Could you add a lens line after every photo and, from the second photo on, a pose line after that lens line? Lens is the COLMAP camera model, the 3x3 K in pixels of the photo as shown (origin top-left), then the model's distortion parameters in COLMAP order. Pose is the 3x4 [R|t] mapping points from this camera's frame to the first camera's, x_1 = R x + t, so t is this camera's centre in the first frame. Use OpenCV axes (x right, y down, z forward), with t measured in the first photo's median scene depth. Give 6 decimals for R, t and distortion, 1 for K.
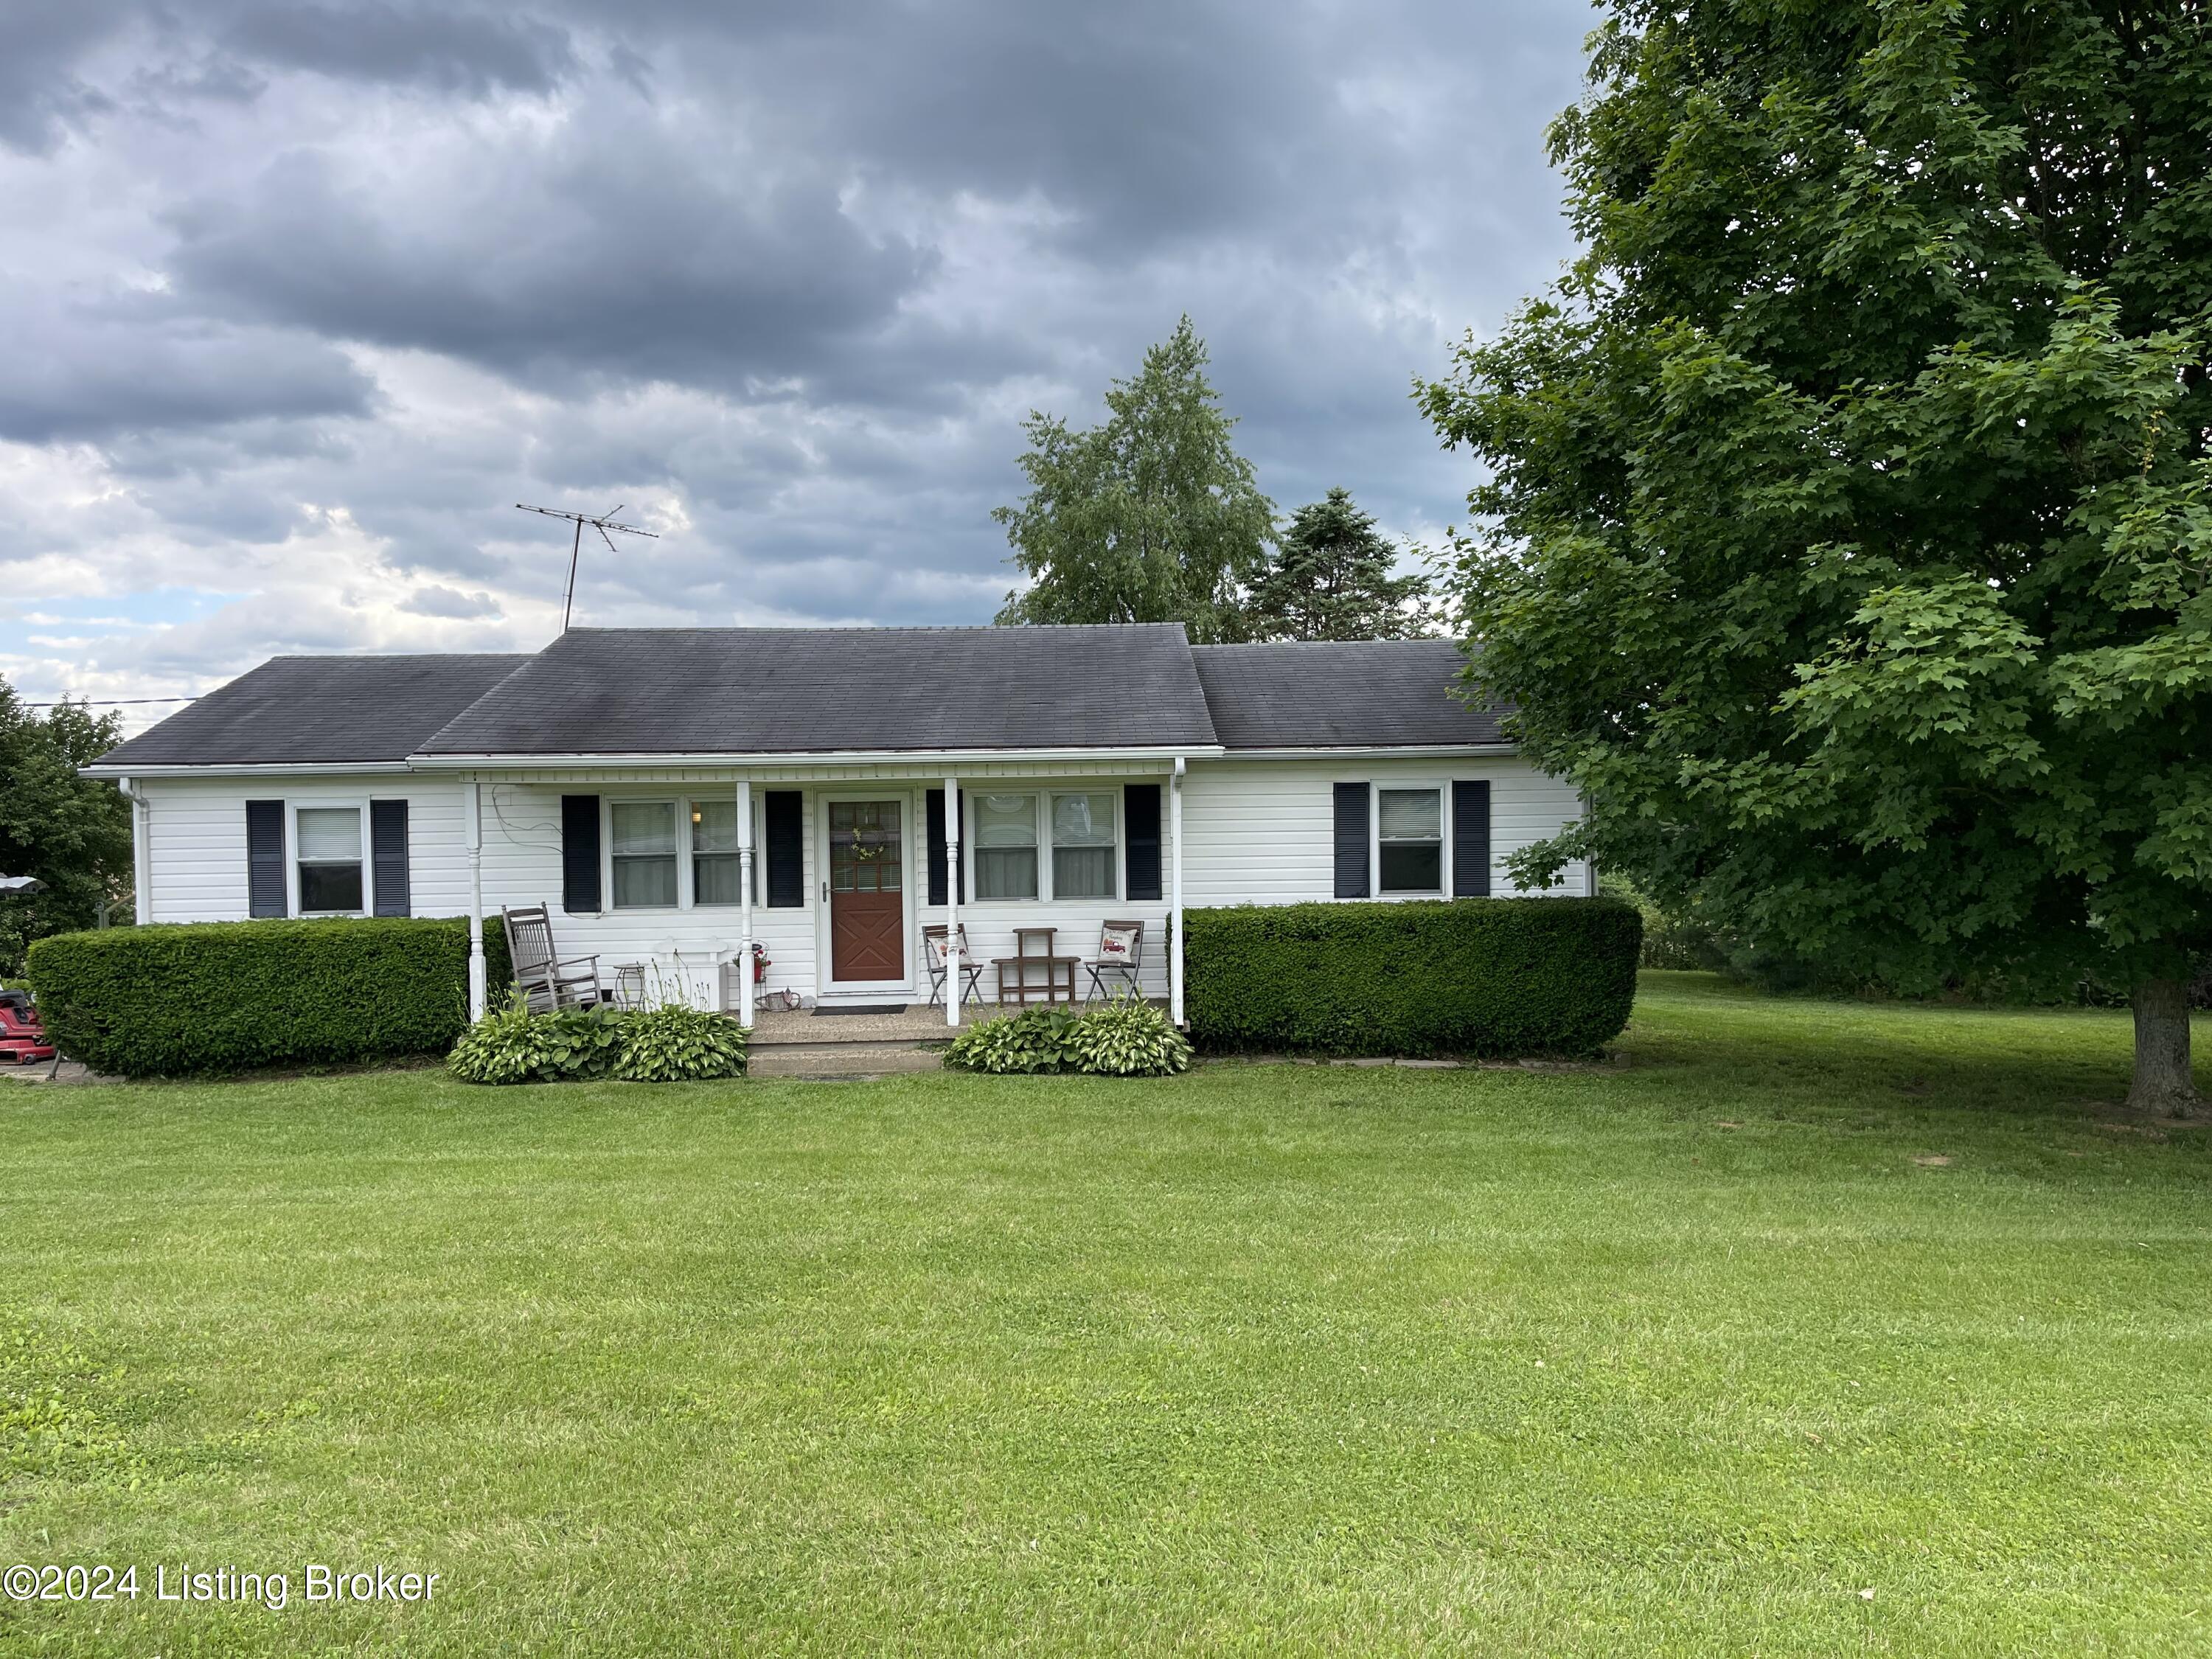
lens RADIAL K [[1666.5, 0, 1093.3], [0, 1666.5, 840.1], [0, 0, 1]] dist [0.064415, -0.069472]
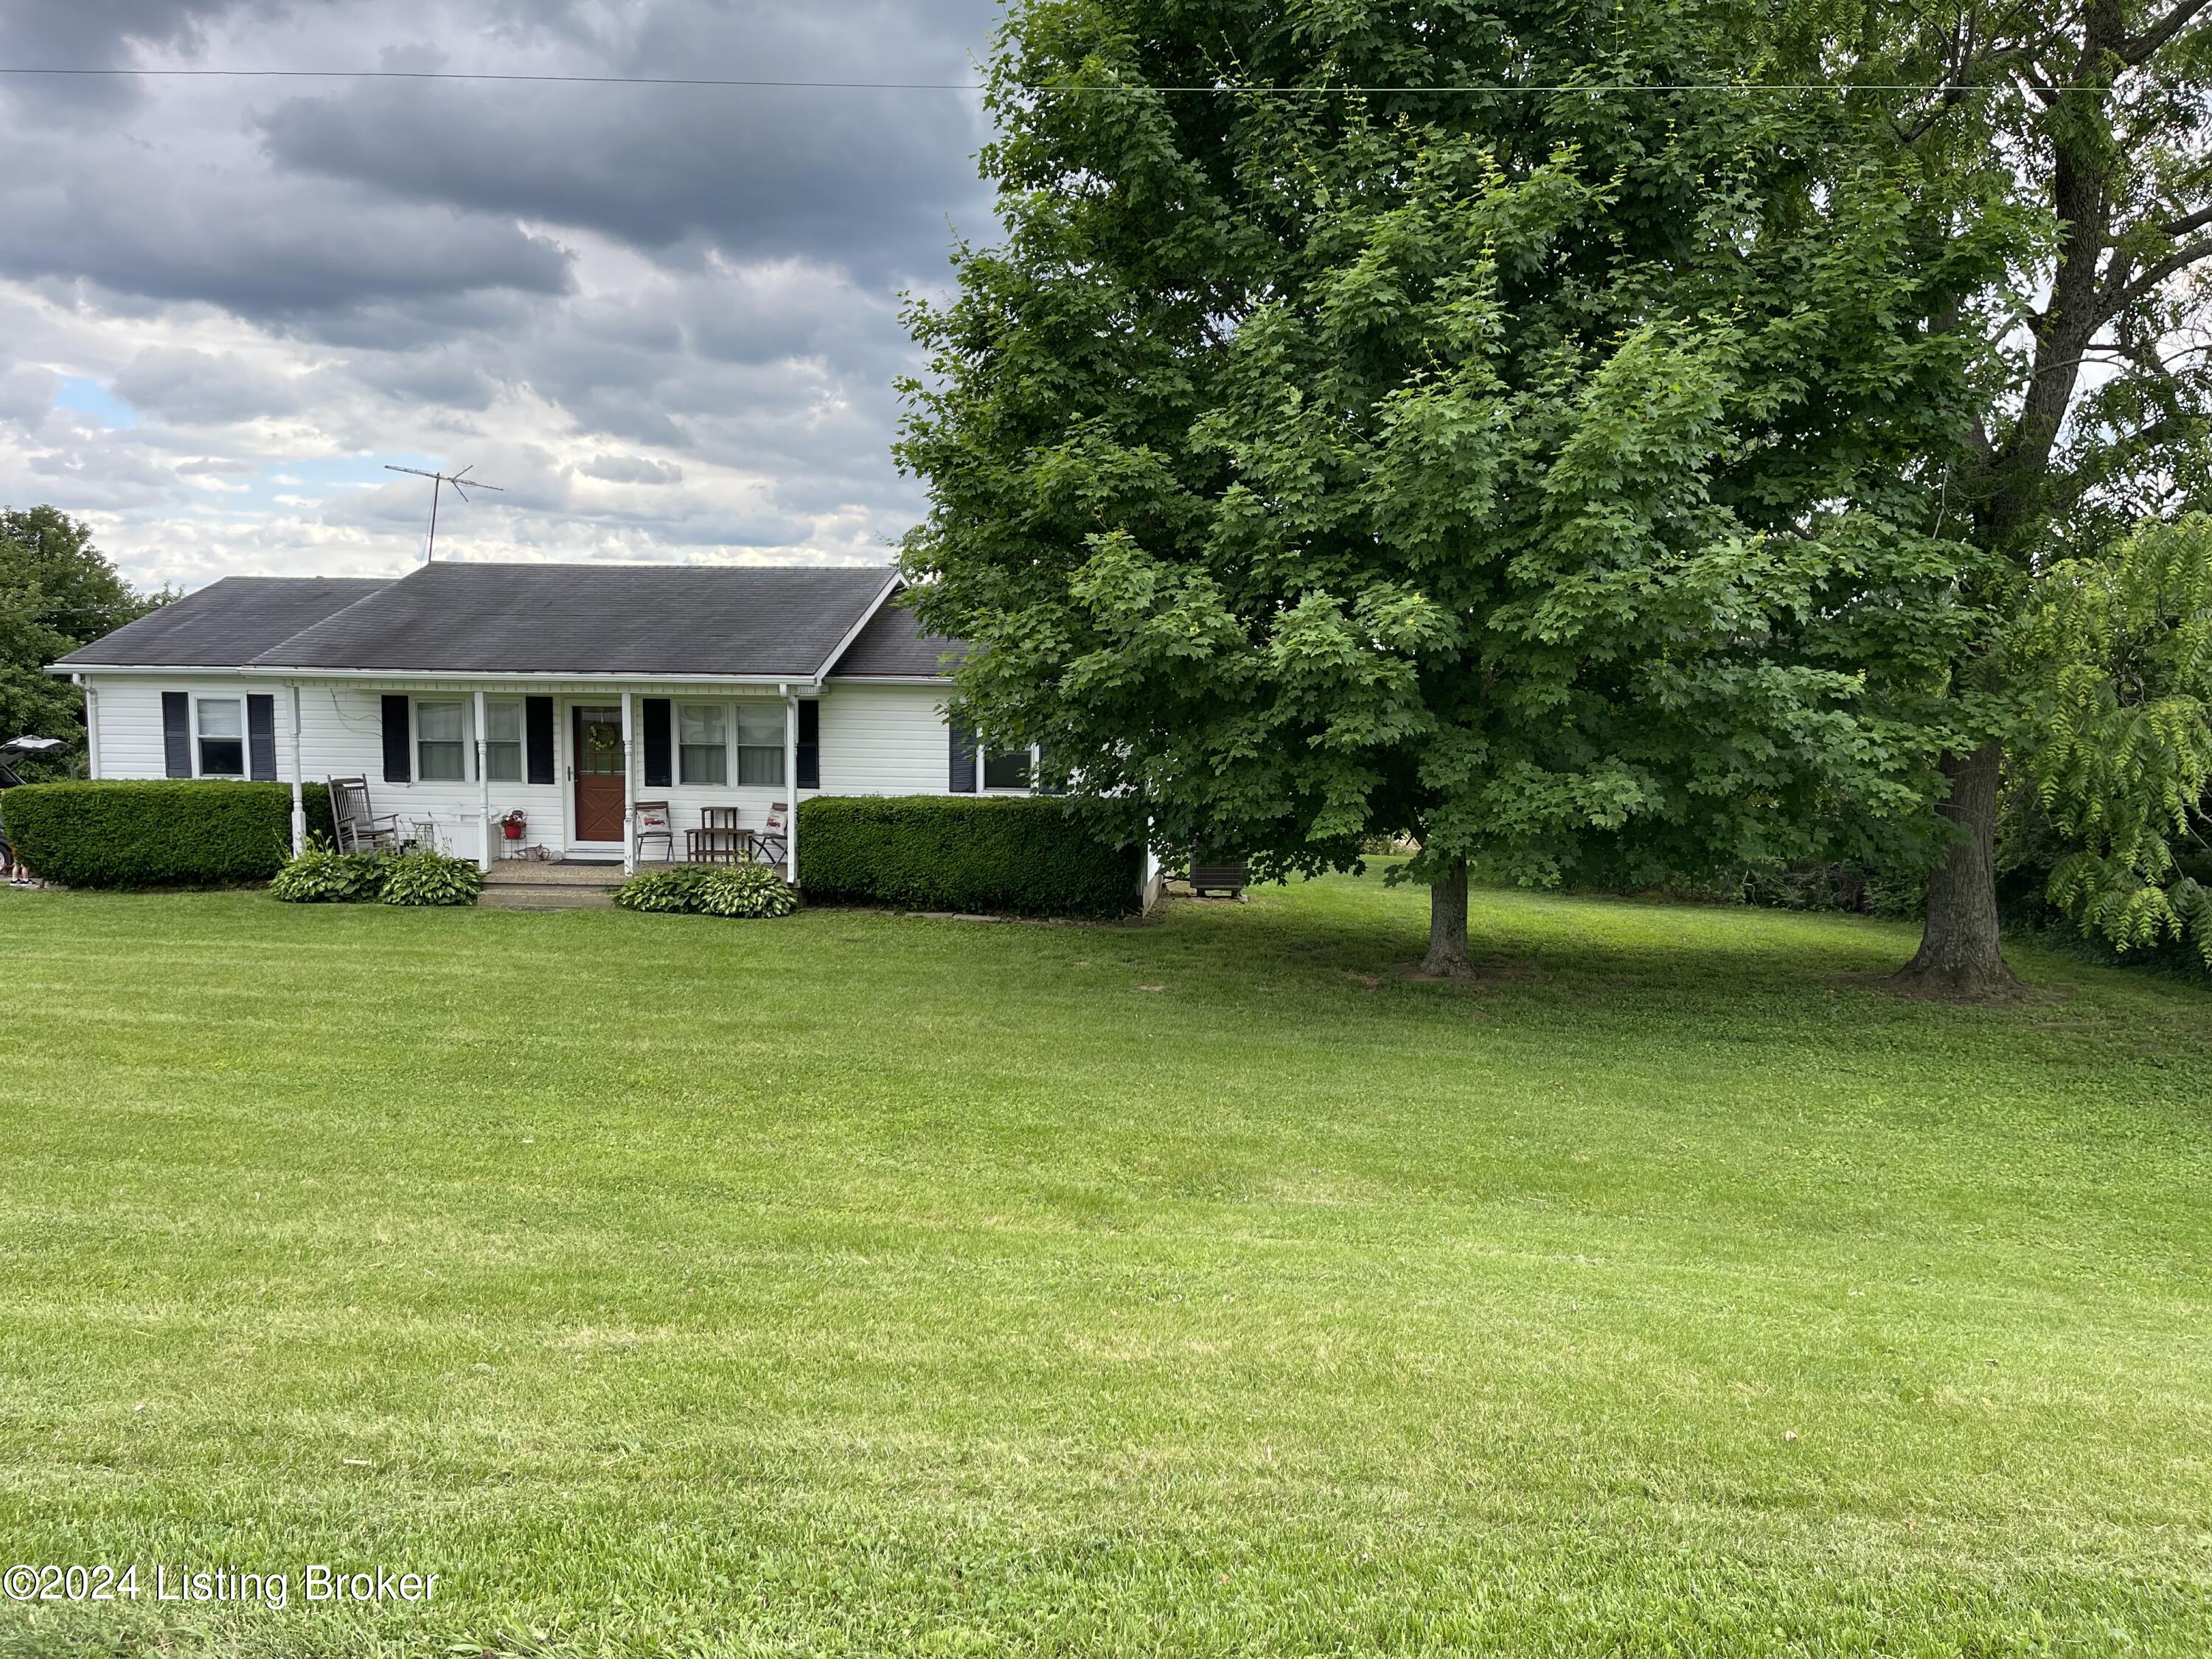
lens RADIAL K [[1666.5, 0, 1081.4], [0, 1666.5, 844.8], [0, 0, 1]] dist [0.064415, -0.069472]
pose [[0.992652, 0.039143, -0.114494, 0.409268], [-0.030333, 0.996515, 0.077700, -0.029366], [0.117137, -0.073657, 0.990381, -0.287637]]
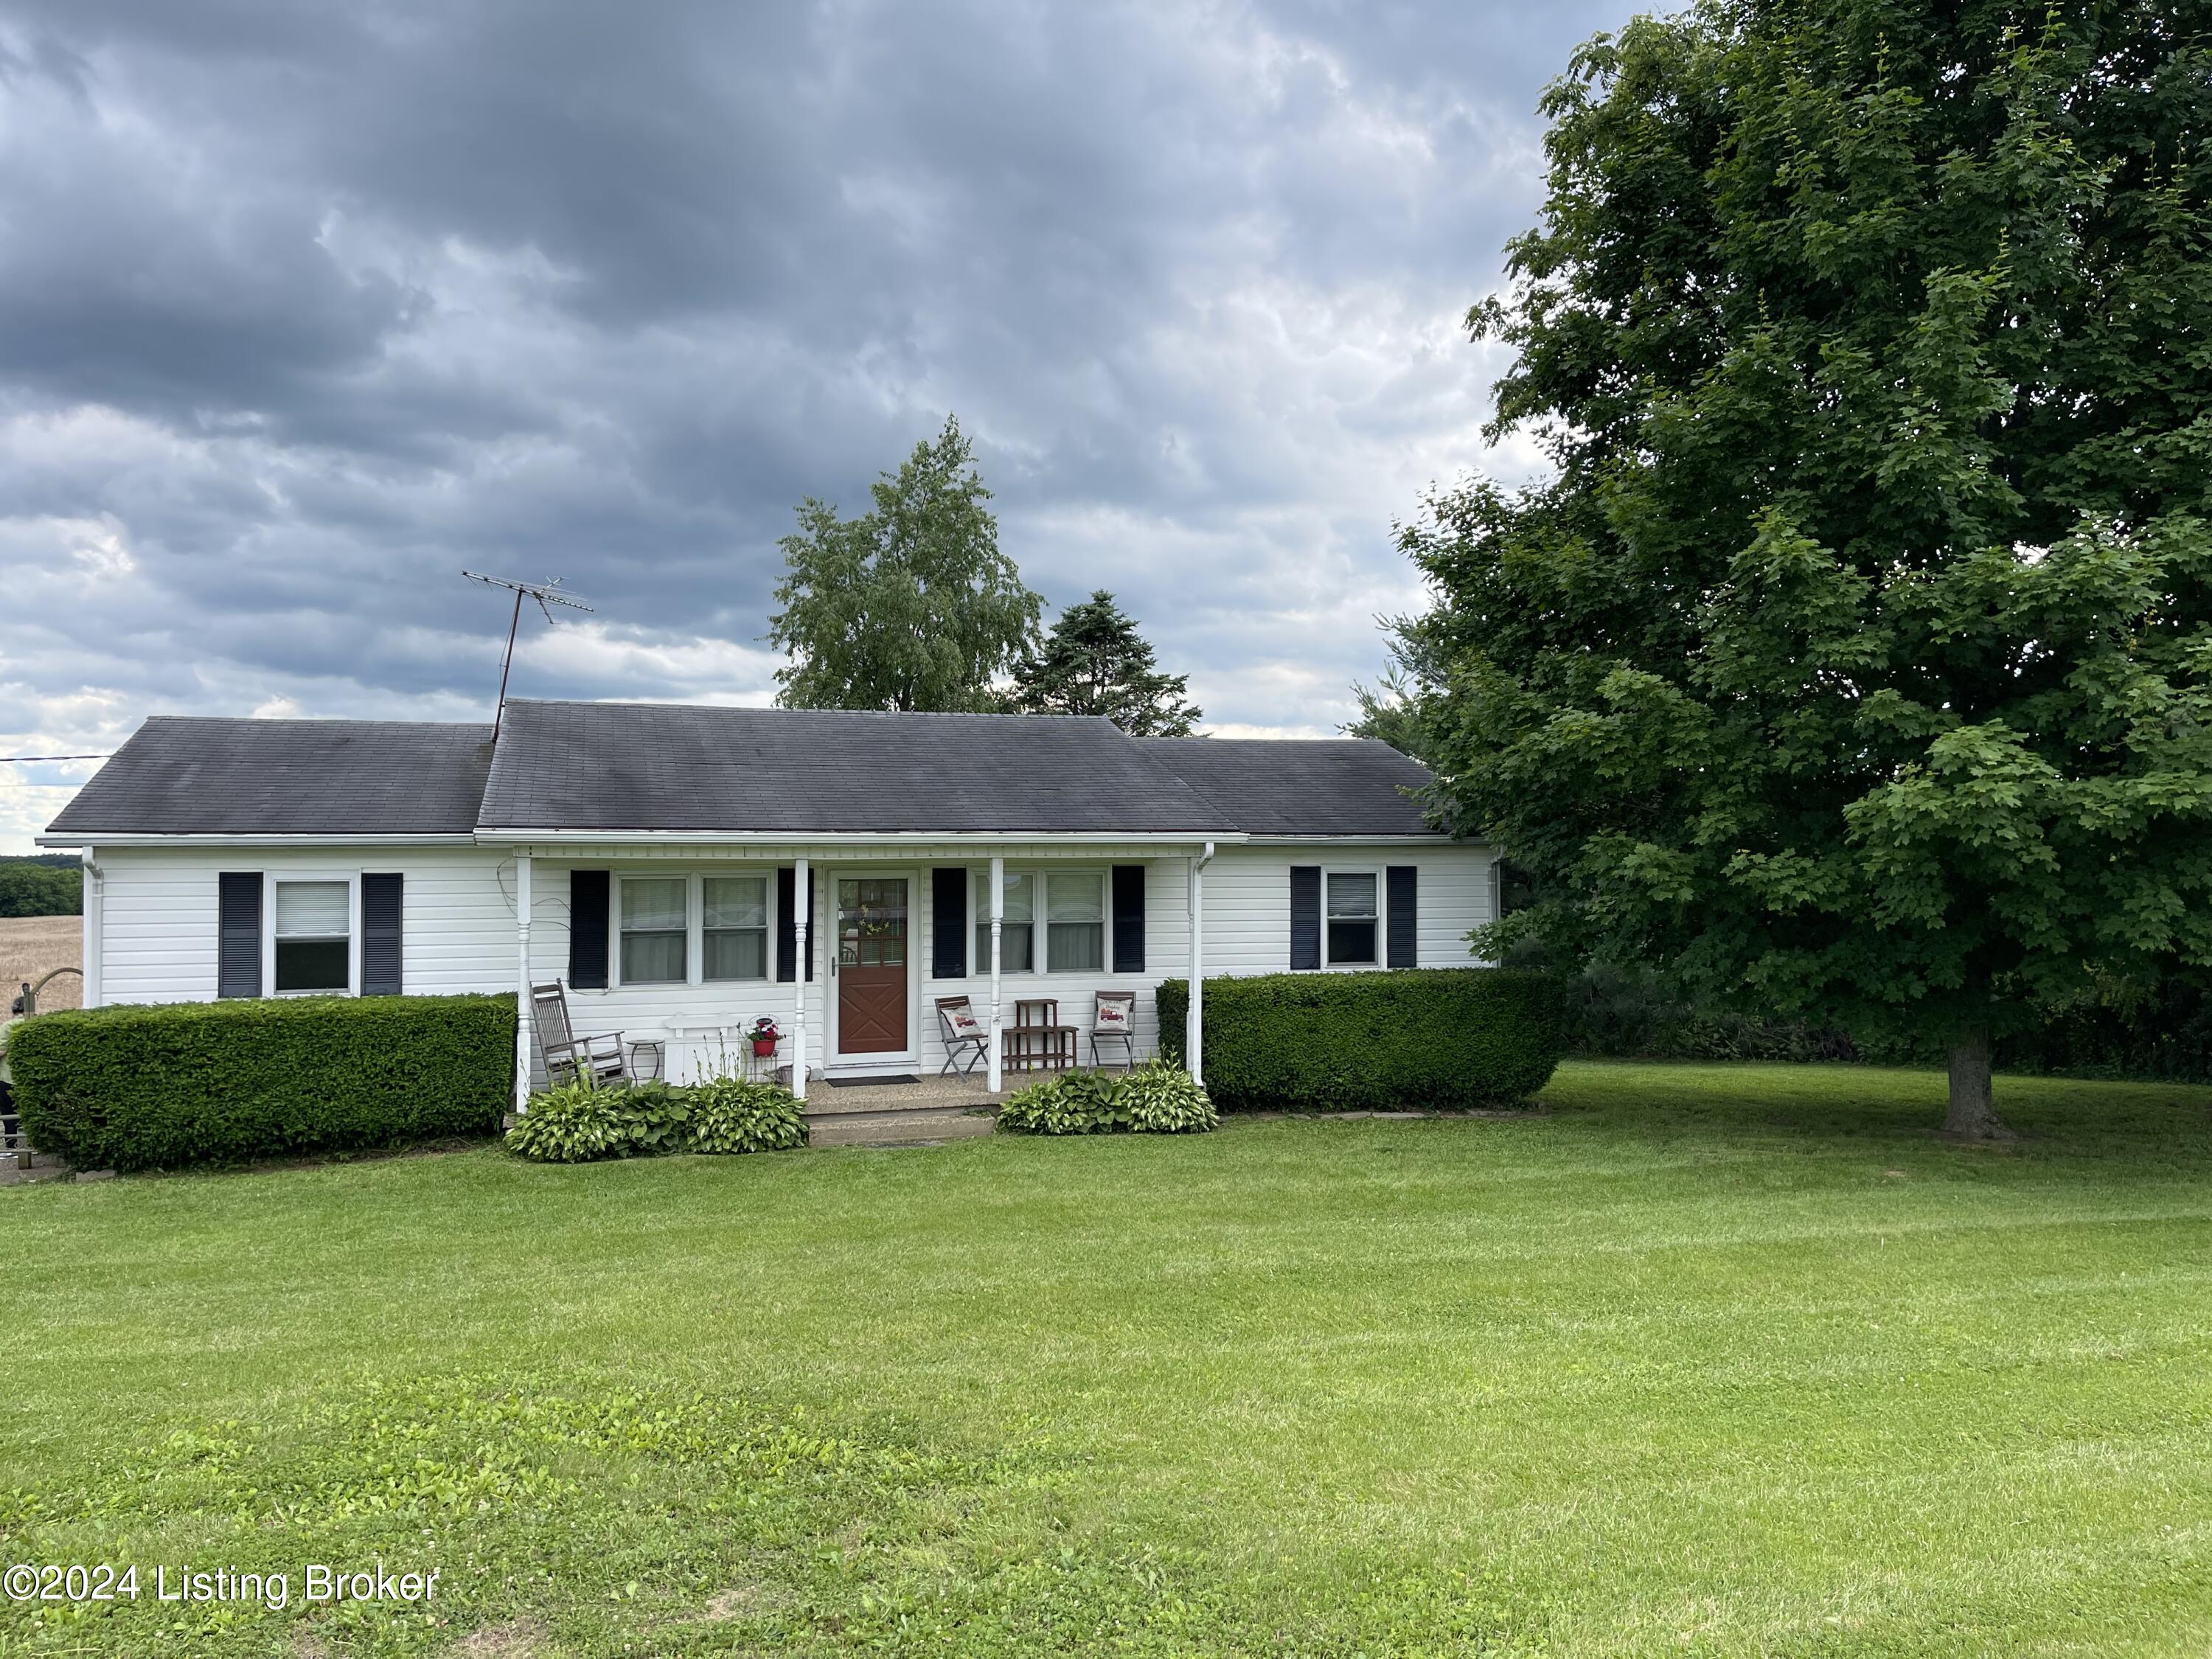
lens RADIAL K [[1666.5, 0, 1103.2], [0, 1666.5, 832.7], [0, 0, 1]] dist [0.064415, -0.069472]
pose [[0.960521, 0.017735, 0.277643, -0.295120], [-0.003379, 0.998636, -0.052100, 0.001733], [-0.278189, 0.049105, 0.959270, -0.040710]]
